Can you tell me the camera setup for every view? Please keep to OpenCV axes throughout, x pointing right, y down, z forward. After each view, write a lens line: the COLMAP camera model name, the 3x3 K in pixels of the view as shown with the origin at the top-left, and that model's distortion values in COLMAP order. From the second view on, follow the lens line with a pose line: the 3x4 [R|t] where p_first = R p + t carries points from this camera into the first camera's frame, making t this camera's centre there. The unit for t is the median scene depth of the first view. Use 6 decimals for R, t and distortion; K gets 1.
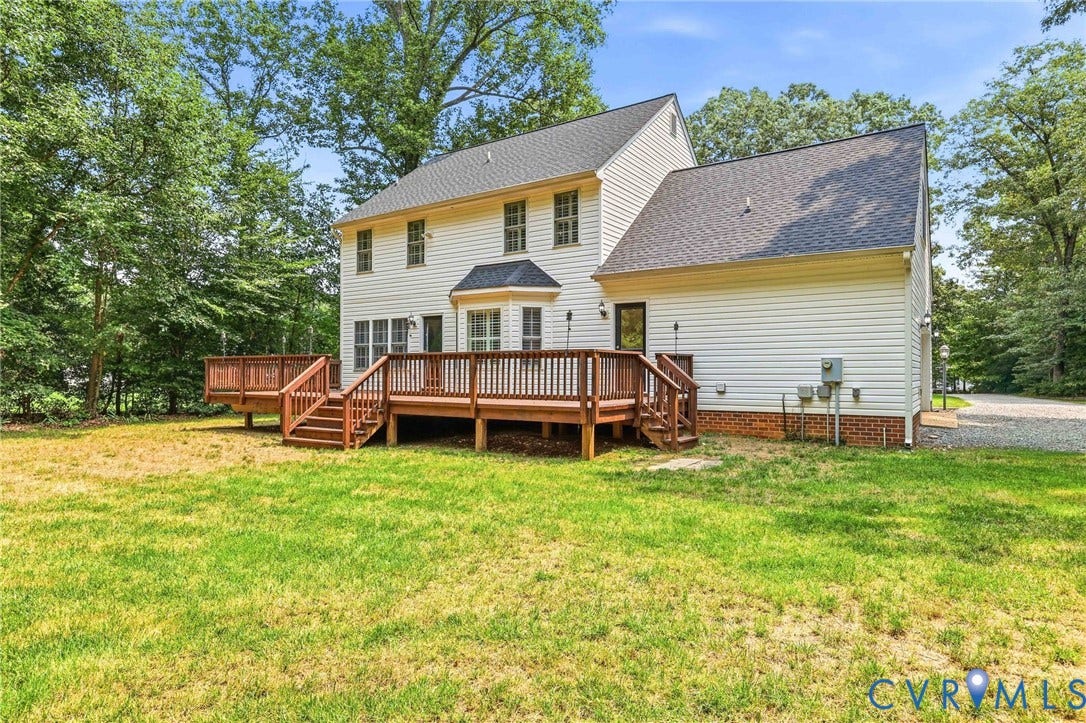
lens RADIAL K [[534.9, 0, 543.0], [0, 534.9, 361.5], [0, 0, 1]] dist [0.000114, -0.000073]
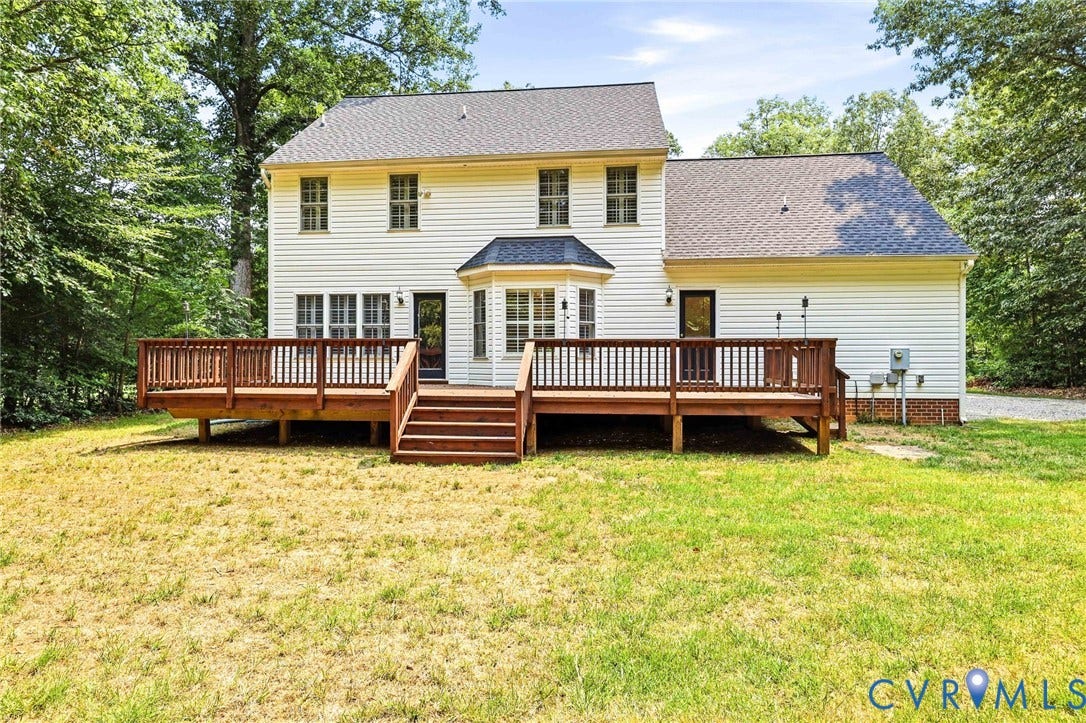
lens RADIAL K [[505.2, 0, 543.0], [0, 505.2, 361.5], [0, 0, 1]] dist [-0.000519, -0.000280]
pose [[0.910736, 0.000552, 0.412988, -0.428279], [-0.009320, 0.999772, 0.019216, 0.005133], [-0.412883, -0.021350, 0.910534, 0.244555]]
